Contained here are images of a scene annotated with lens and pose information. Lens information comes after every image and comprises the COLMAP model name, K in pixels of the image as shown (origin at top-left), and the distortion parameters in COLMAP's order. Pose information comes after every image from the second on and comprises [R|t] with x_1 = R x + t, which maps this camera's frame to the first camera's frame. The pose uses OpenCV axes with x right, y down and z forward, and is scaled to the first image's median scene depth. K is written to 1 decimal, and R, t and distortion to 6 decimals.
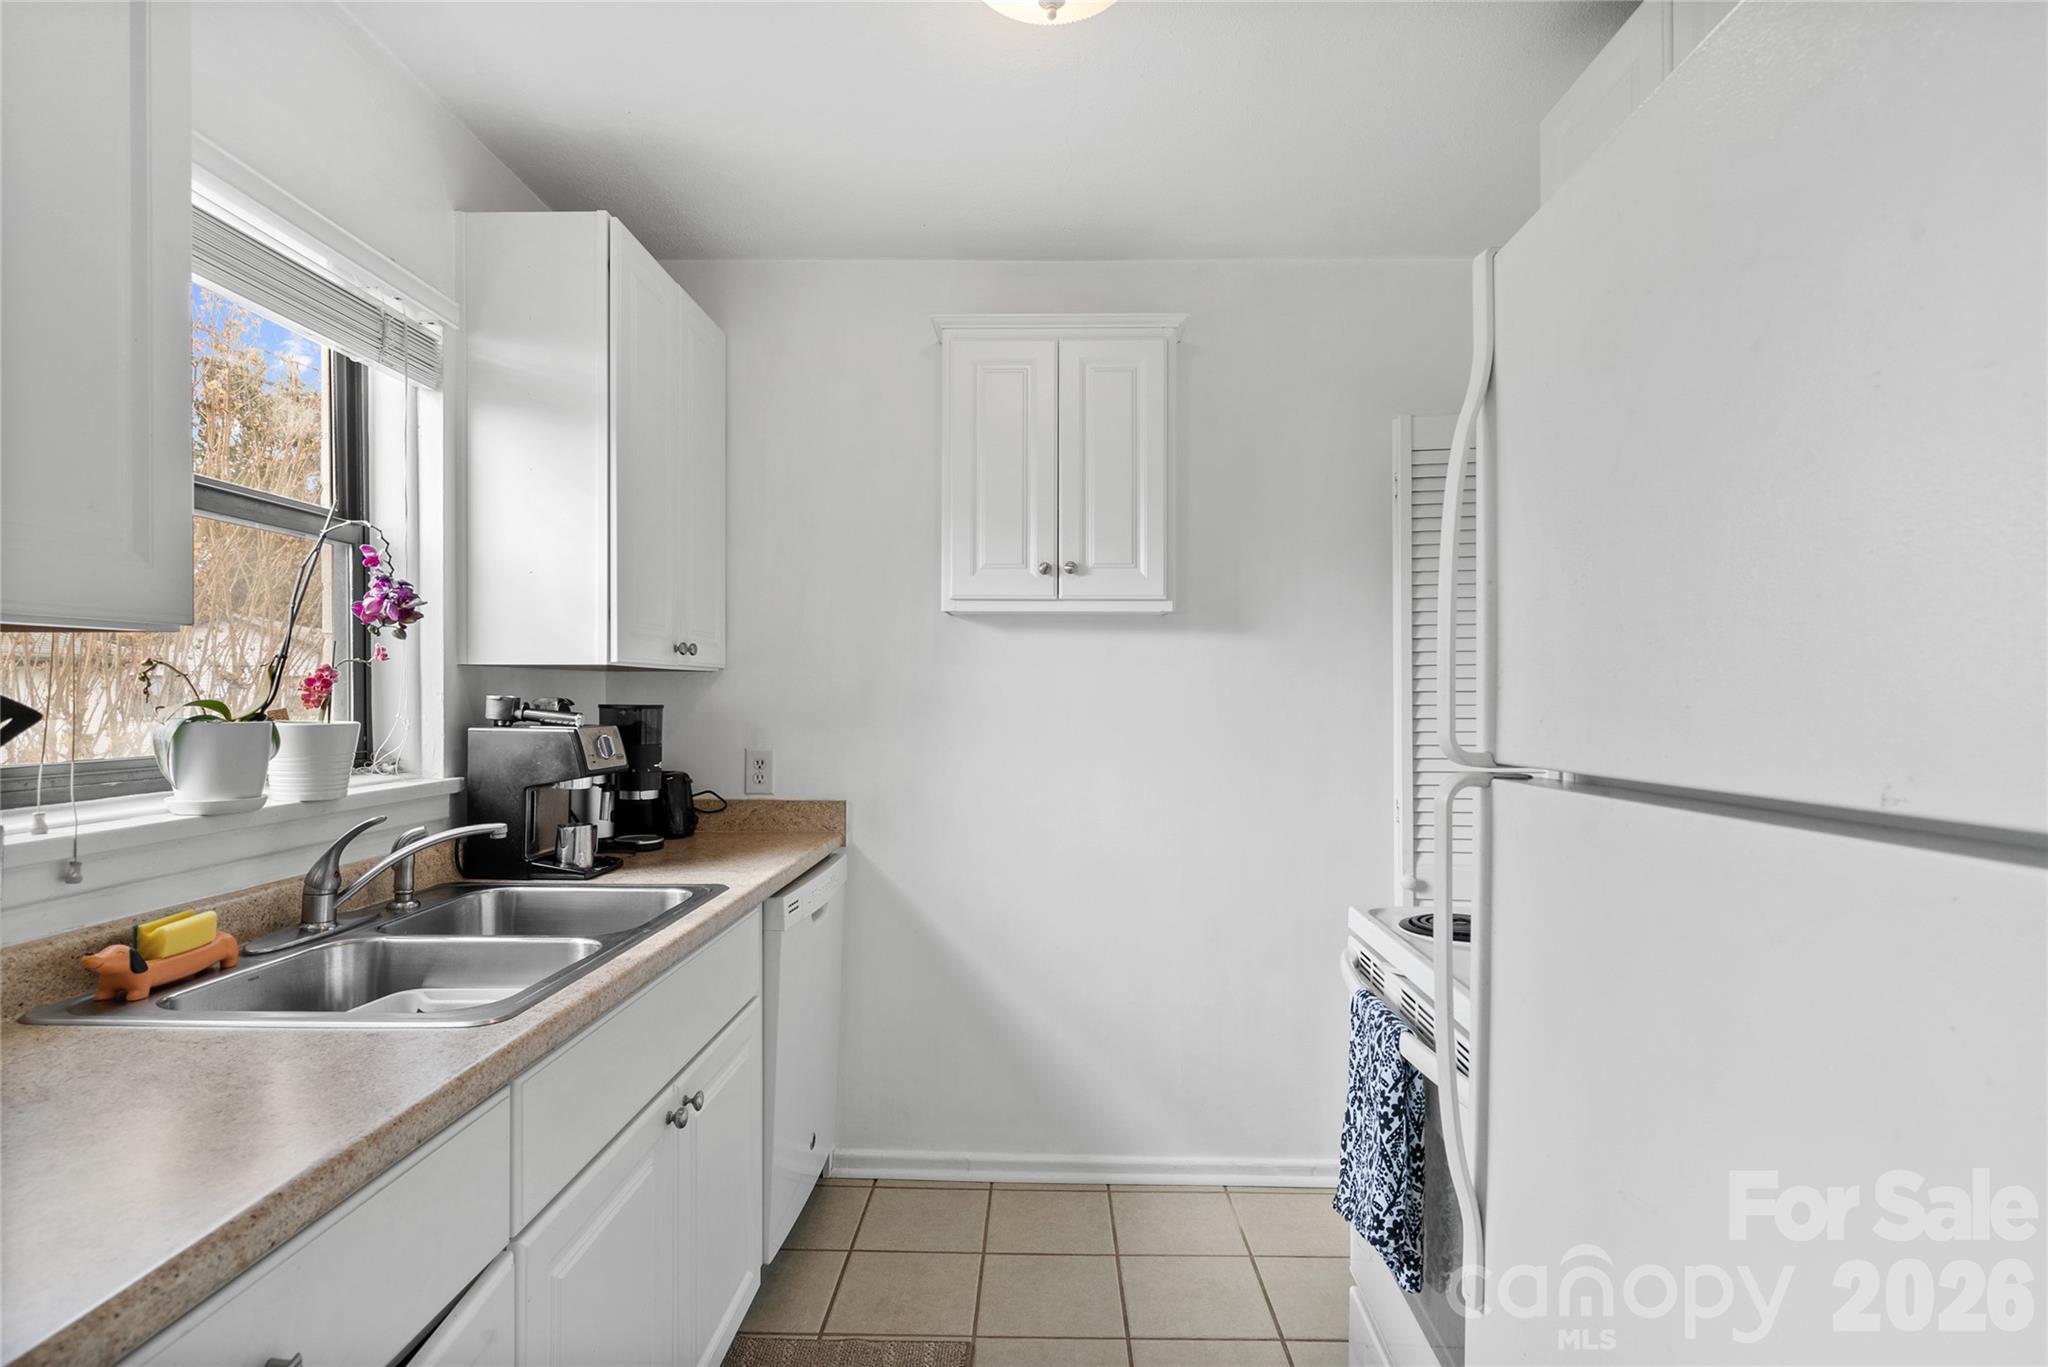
lens RADIAL K [[1003.1, 0, 1024.4], [0, 1003.1, 692.9], [0, 0, 1]] dist [-0.004270, 0.003363]
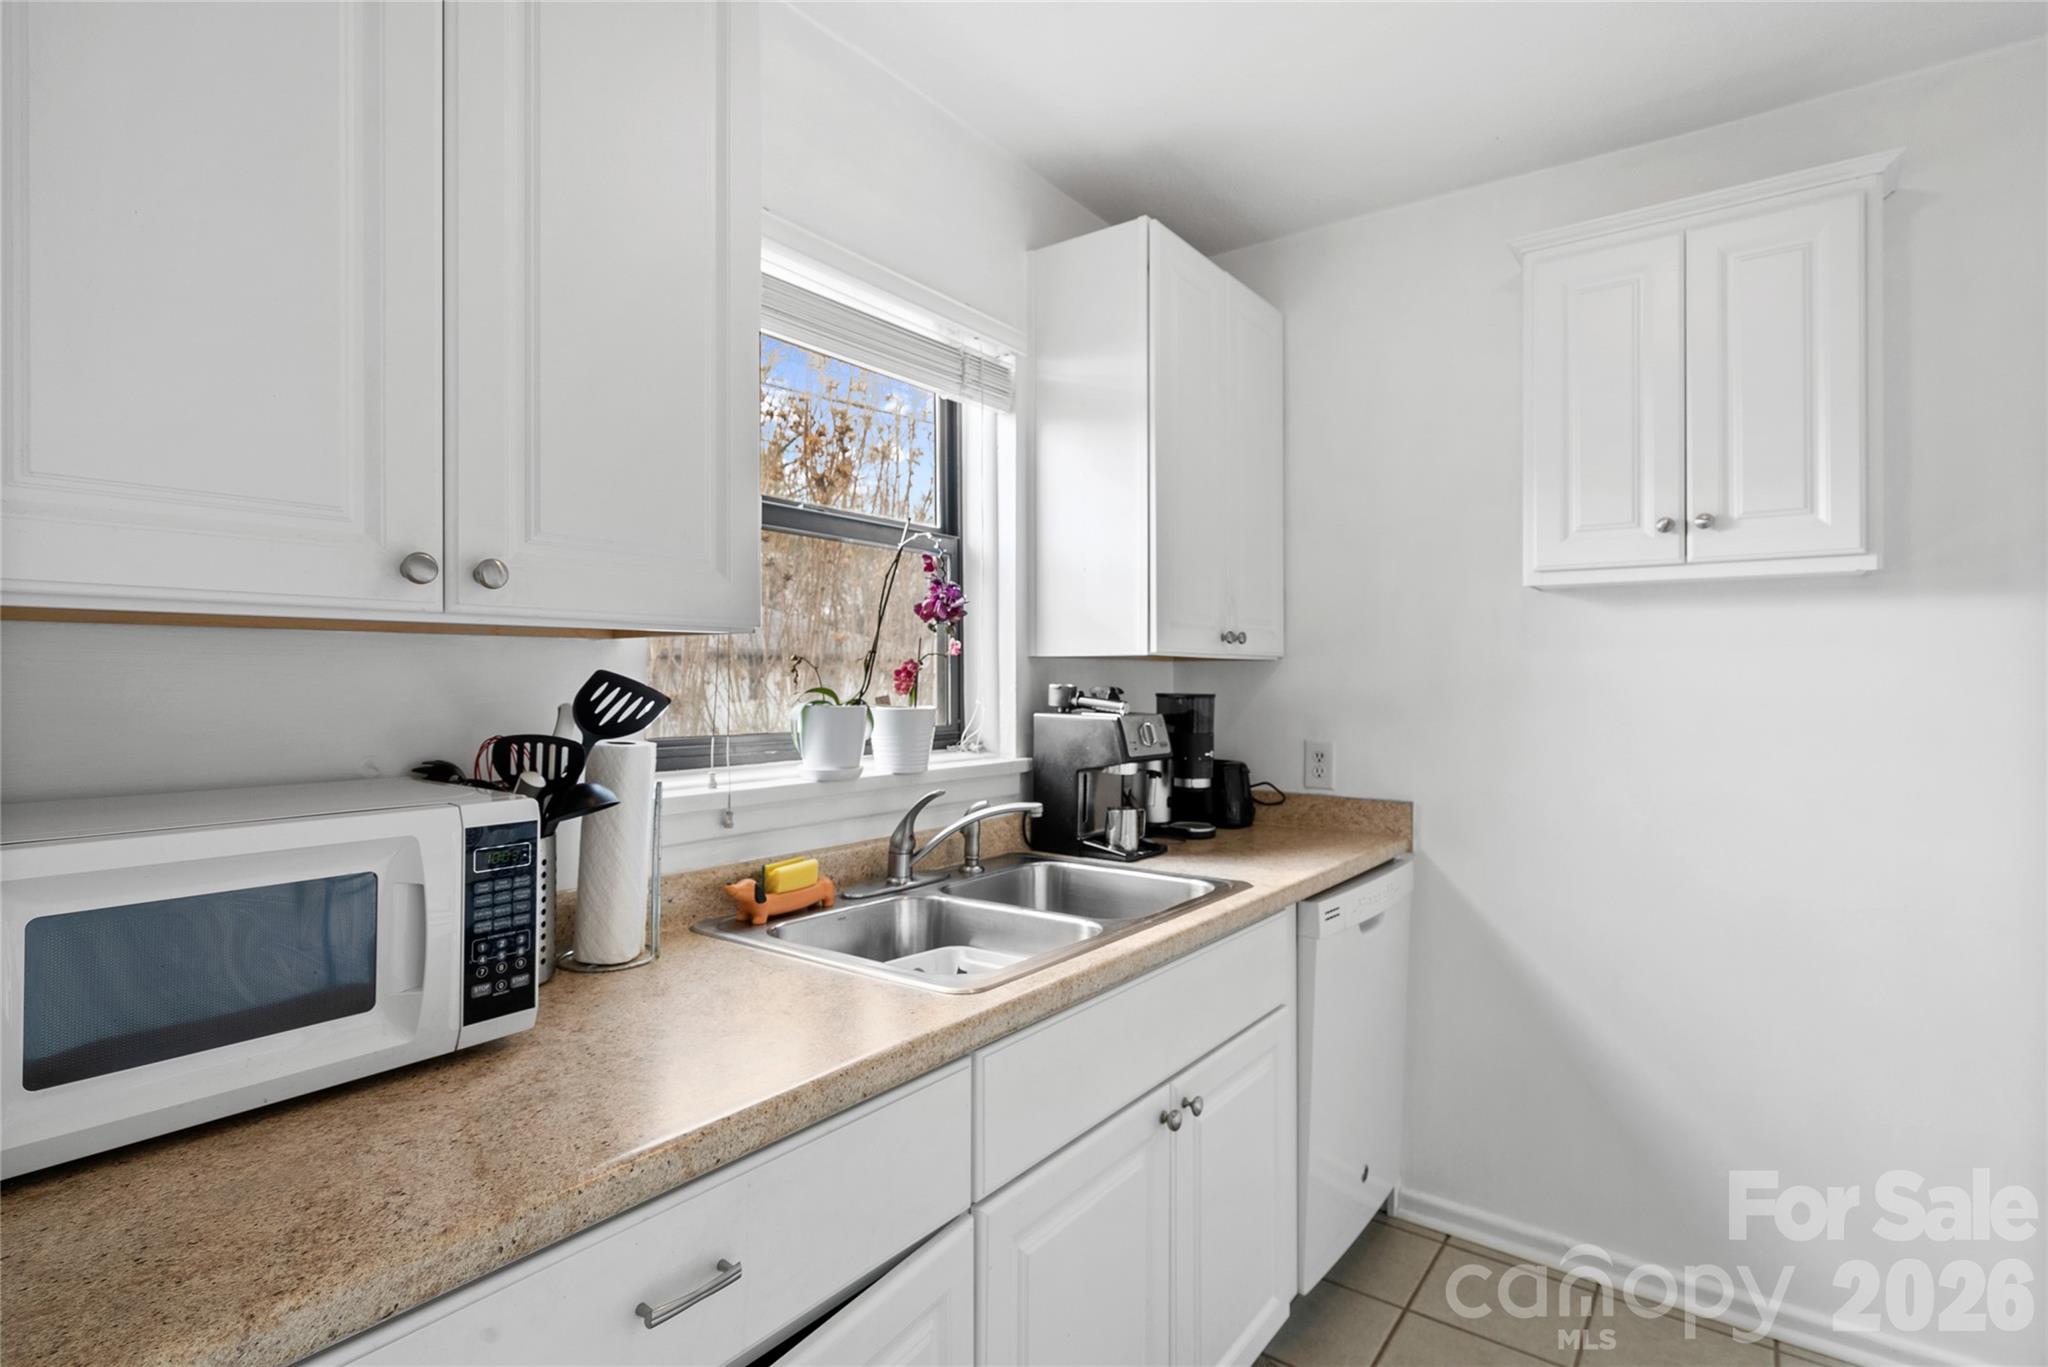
lens RADIAL K [[1003.1, 0, 1025.6], [0, 1003.1, 671.4], [0, 0, 1]] dist [-0.004270, 0.003363]
pose [[0.822645, -0.005126, -0.568532, 0.066732], [-0.000493, 0.999953, -0.009729, -0.001056], [0.568555, 0.008284, 0.822603, 0.082402]]
